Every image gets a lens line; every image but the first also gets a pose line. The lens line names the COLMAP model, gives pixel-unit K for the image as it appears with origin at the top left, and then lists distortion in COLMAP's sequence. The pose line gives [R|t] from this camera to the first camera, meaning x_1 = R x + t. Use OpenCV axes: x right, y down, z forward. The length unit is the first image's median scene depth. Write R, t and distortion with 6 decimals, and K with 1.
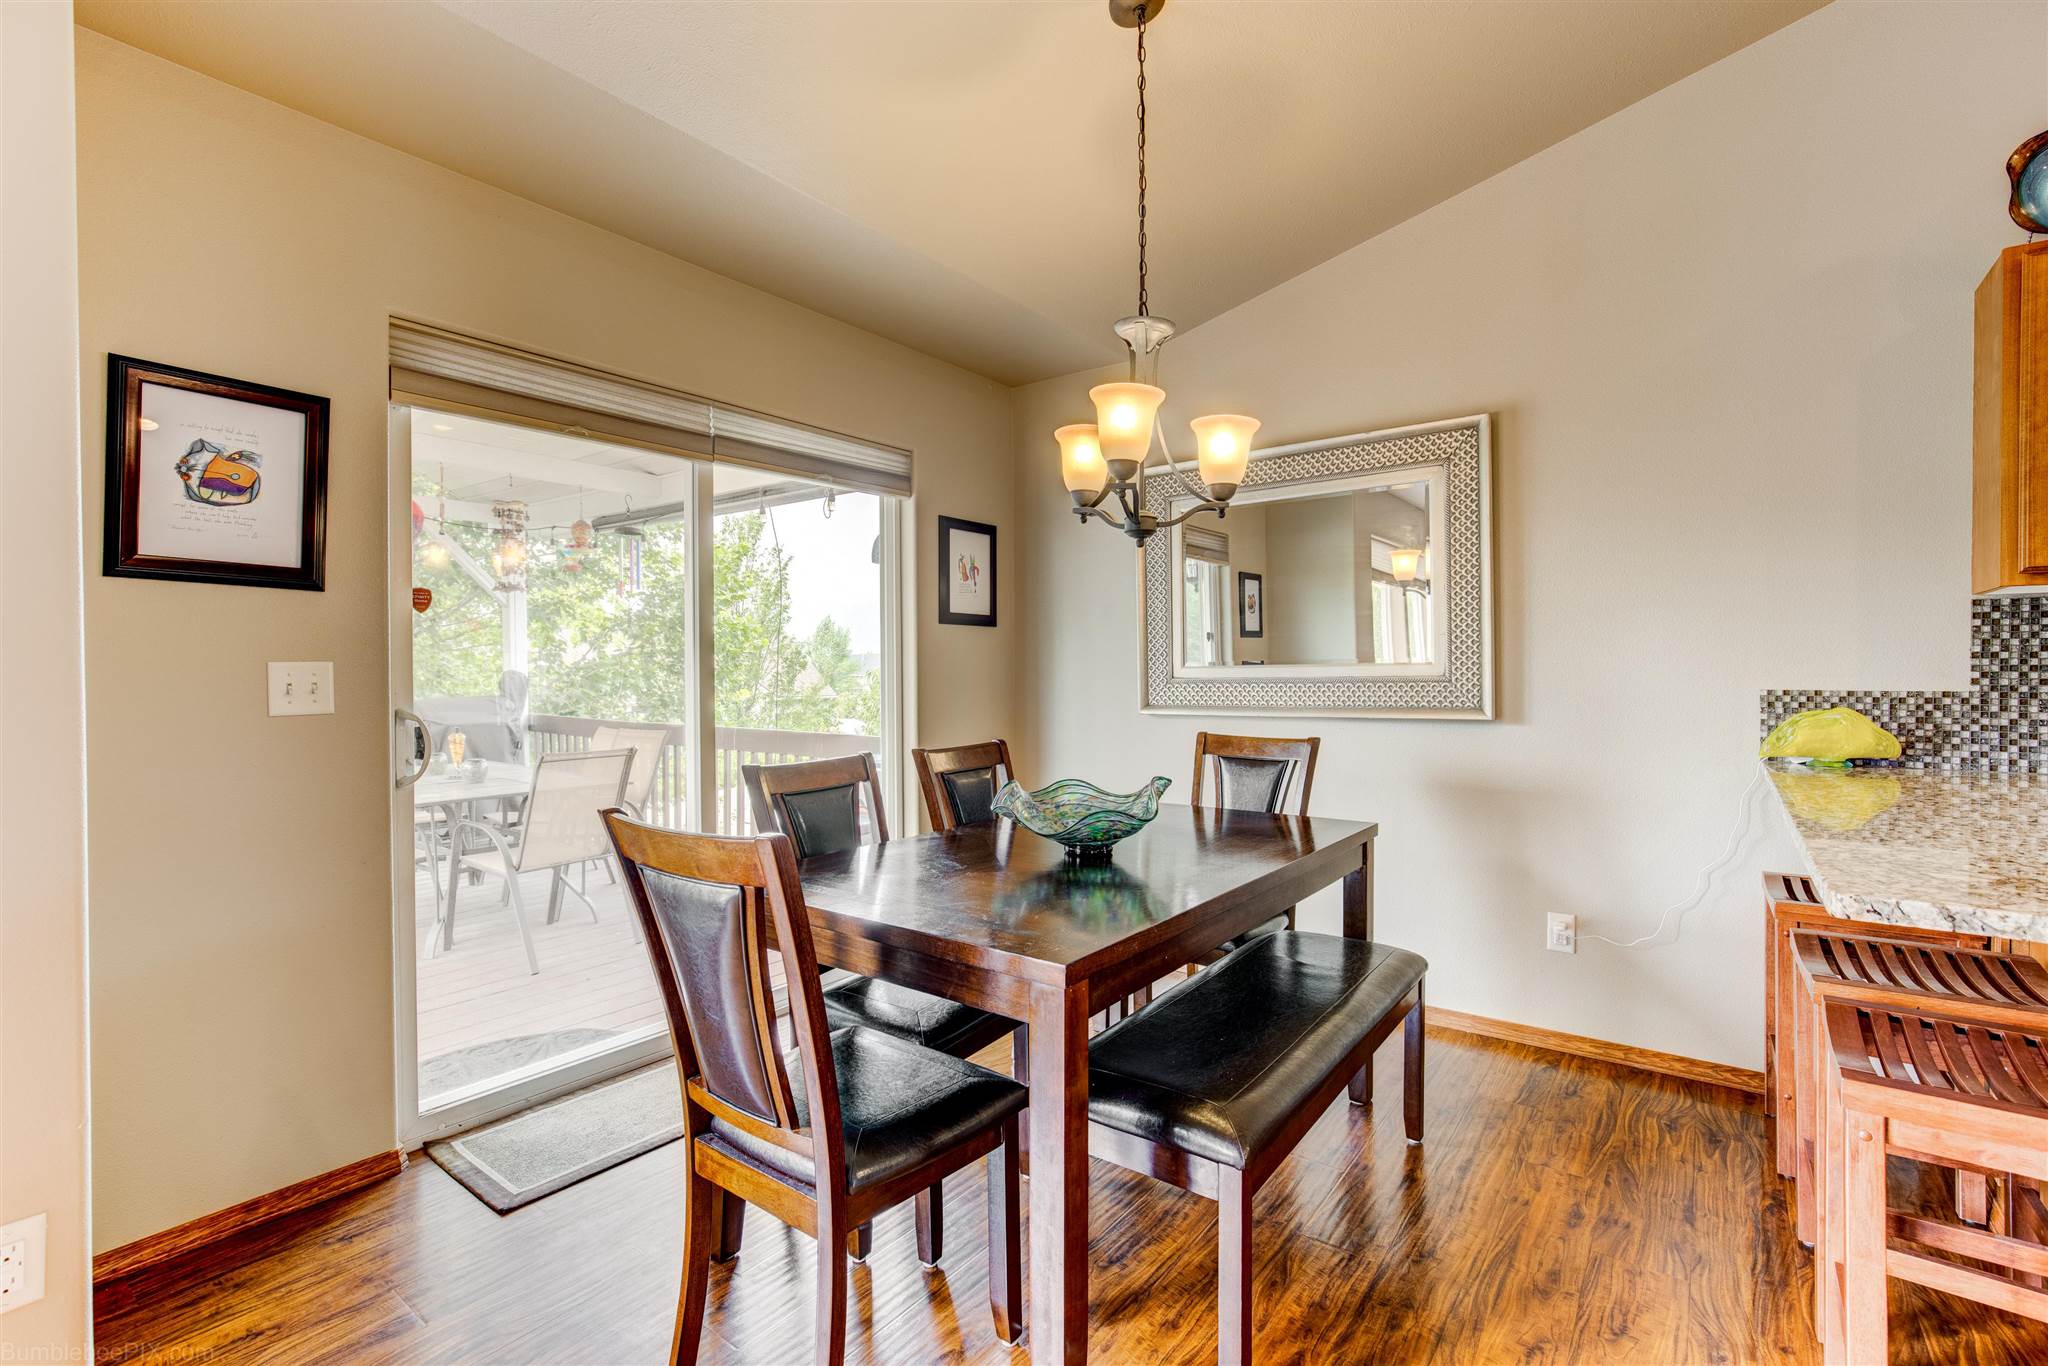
lens RADIAL K [[931.1, 0, 1023.3], [0, 931.1, 664.7], [0, 0, 1]] dist [-0.016637, 0.008456]
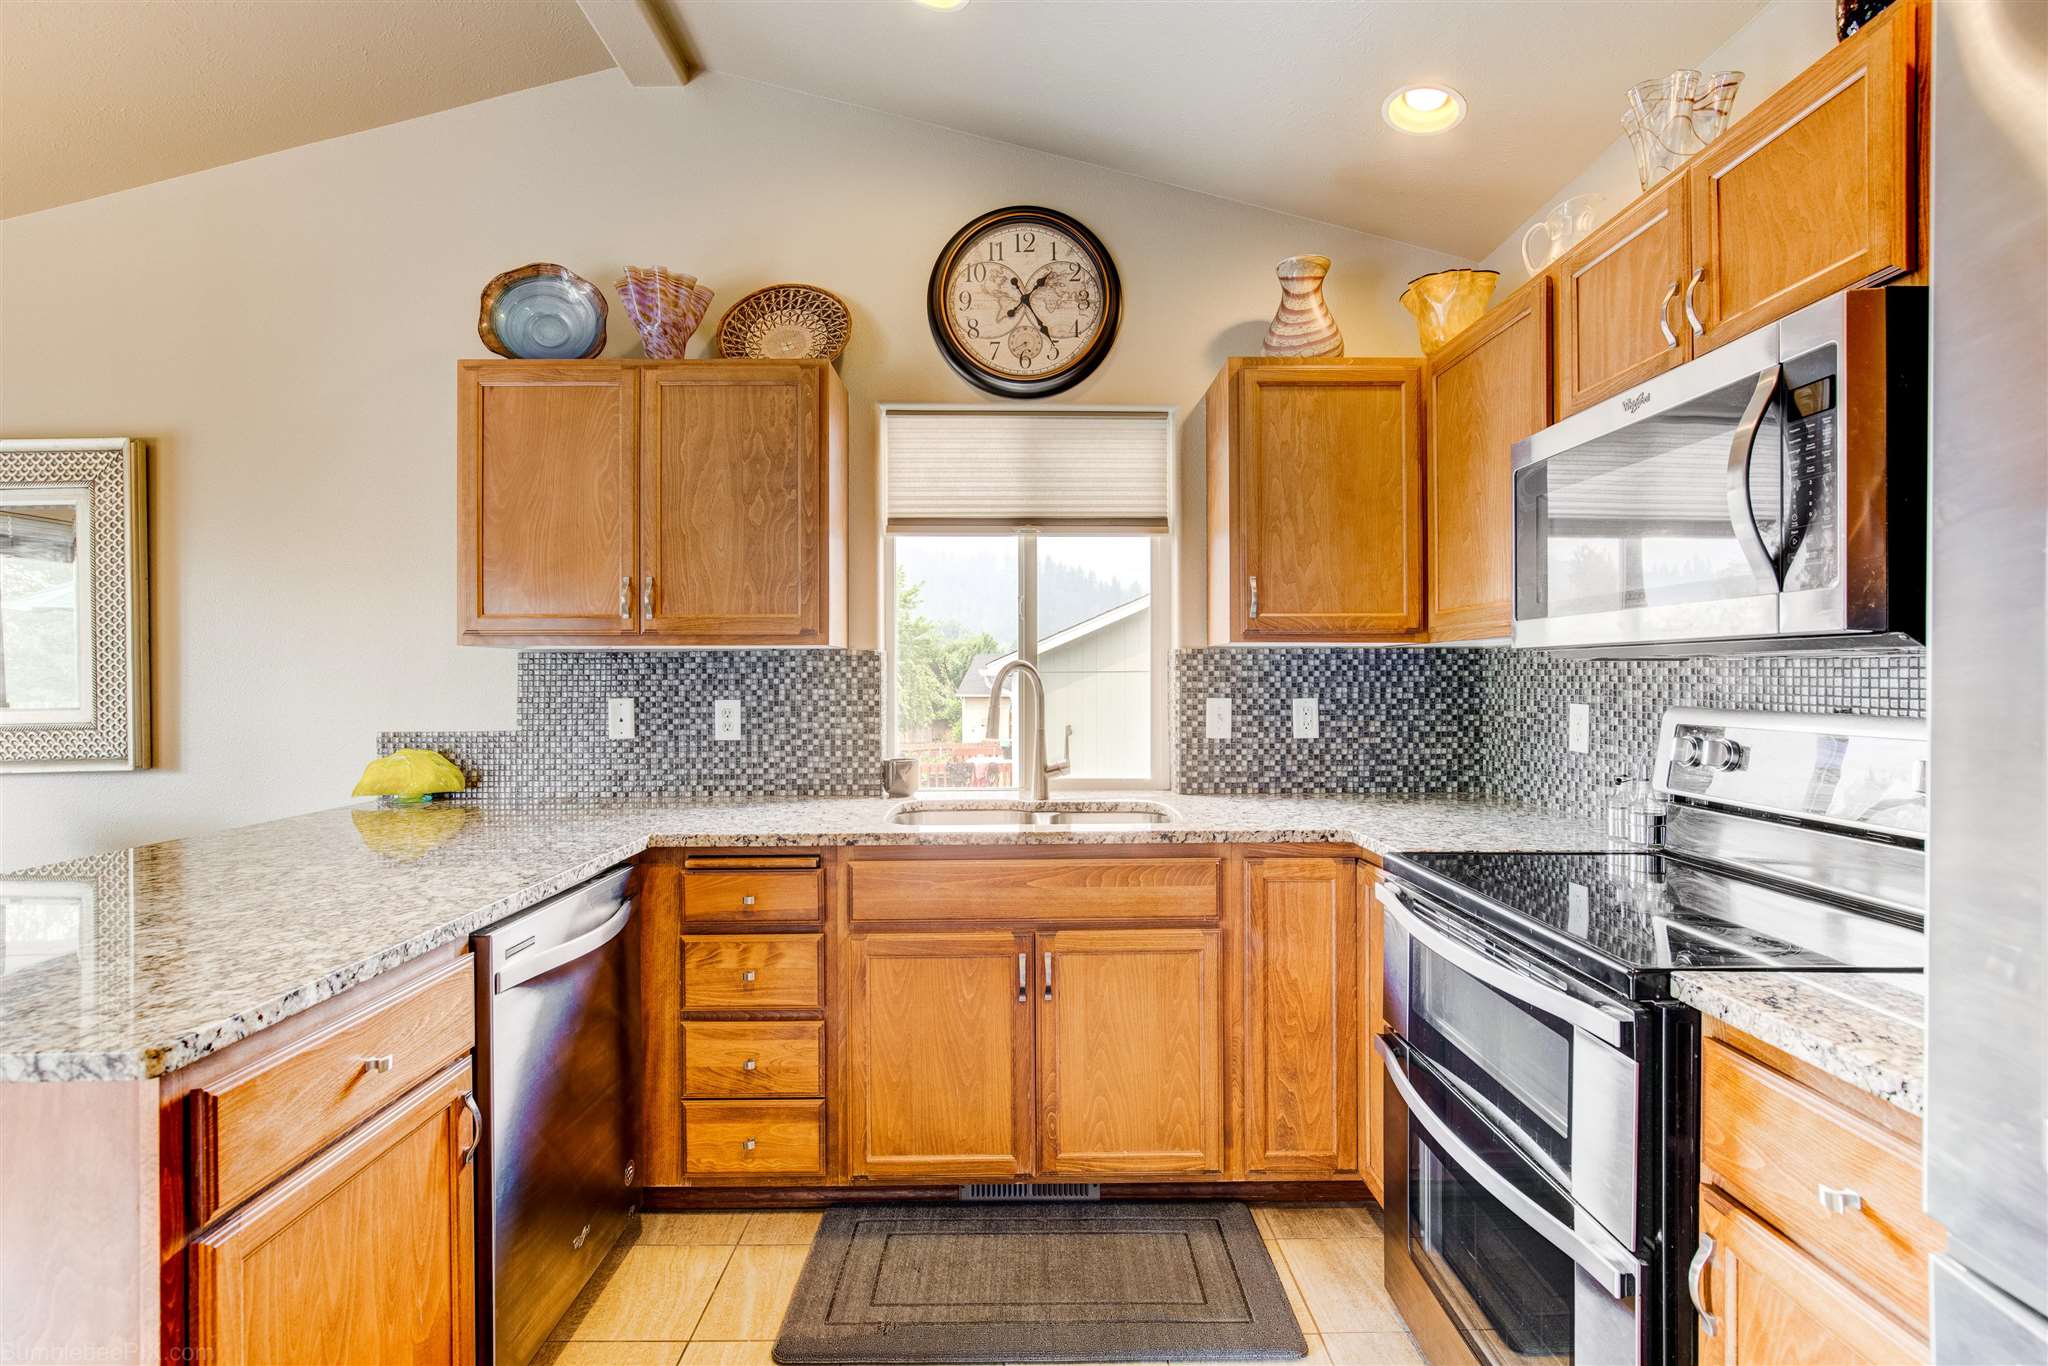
lens RADIAL K [[931.1, 0, 1032.5], [0, 931.1, 673.5], [0, 0, 1]] dist [-0.016637, 0.008456]
pose [[0.795546, 0.001278, 0.605892, 0.650401], [0.003797, 0.999968, -0.007094, -0.026043], [-0.605881, 0.007944, 0.795515, -0.266304]]
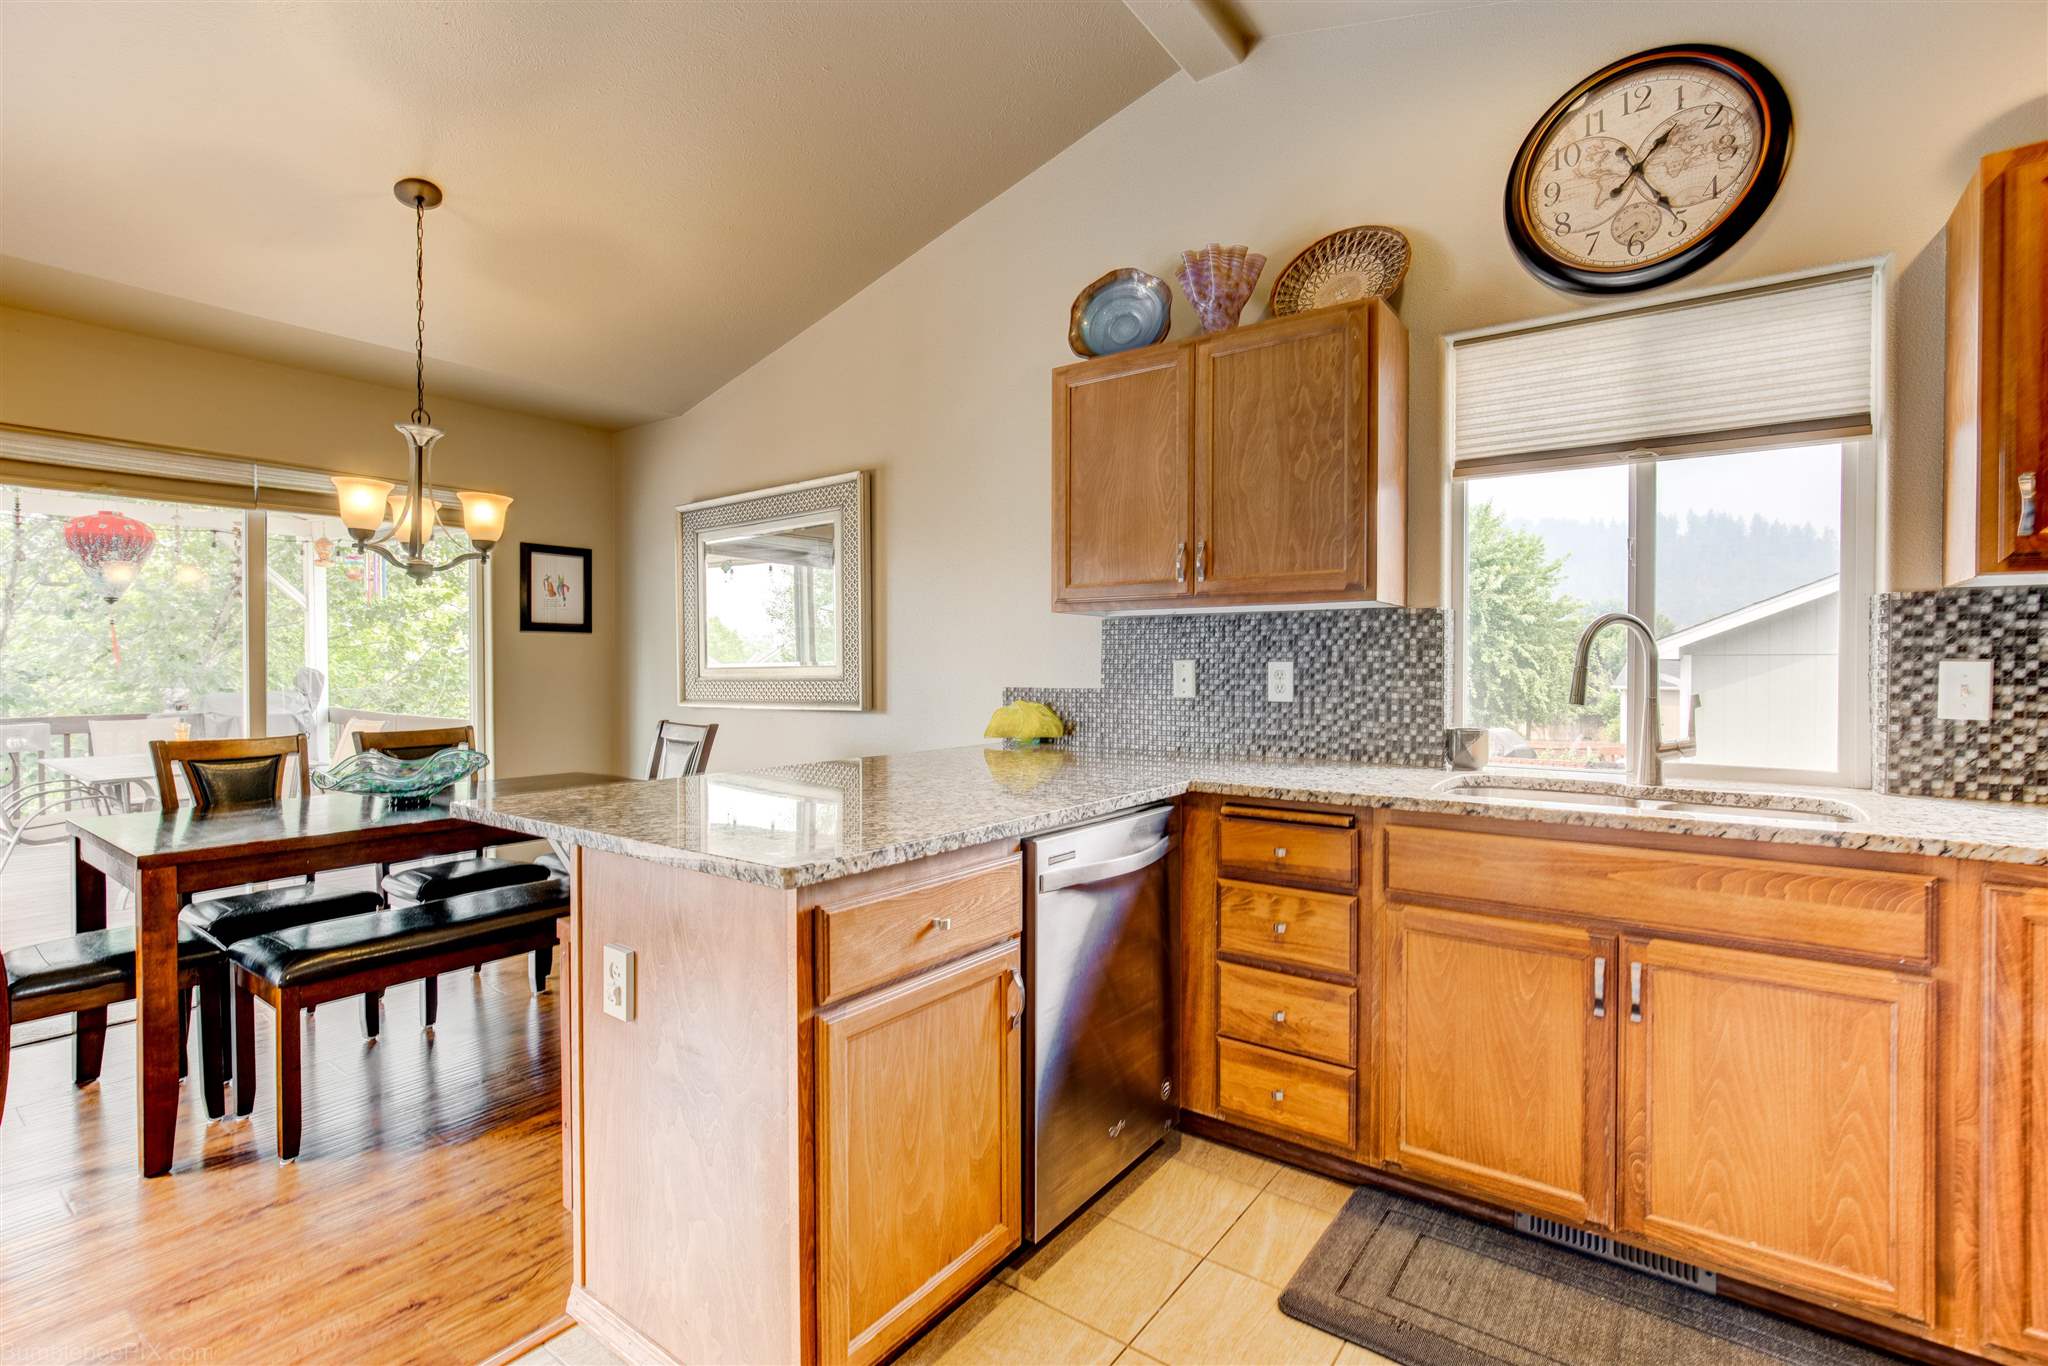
lens RADIAL K [[931.1, 0, 1010.6], [0, 931.1, 667.8], [0, 0, 1]] dist [-0.016637, 0.008456]
pose [[0.999984, 0.001506, 0.005537, 0.692364], [-0.001541, 0.999978, 0.006386, -0.007033], [-0.005527, -0.006394, 0.999964, -0.275835]]
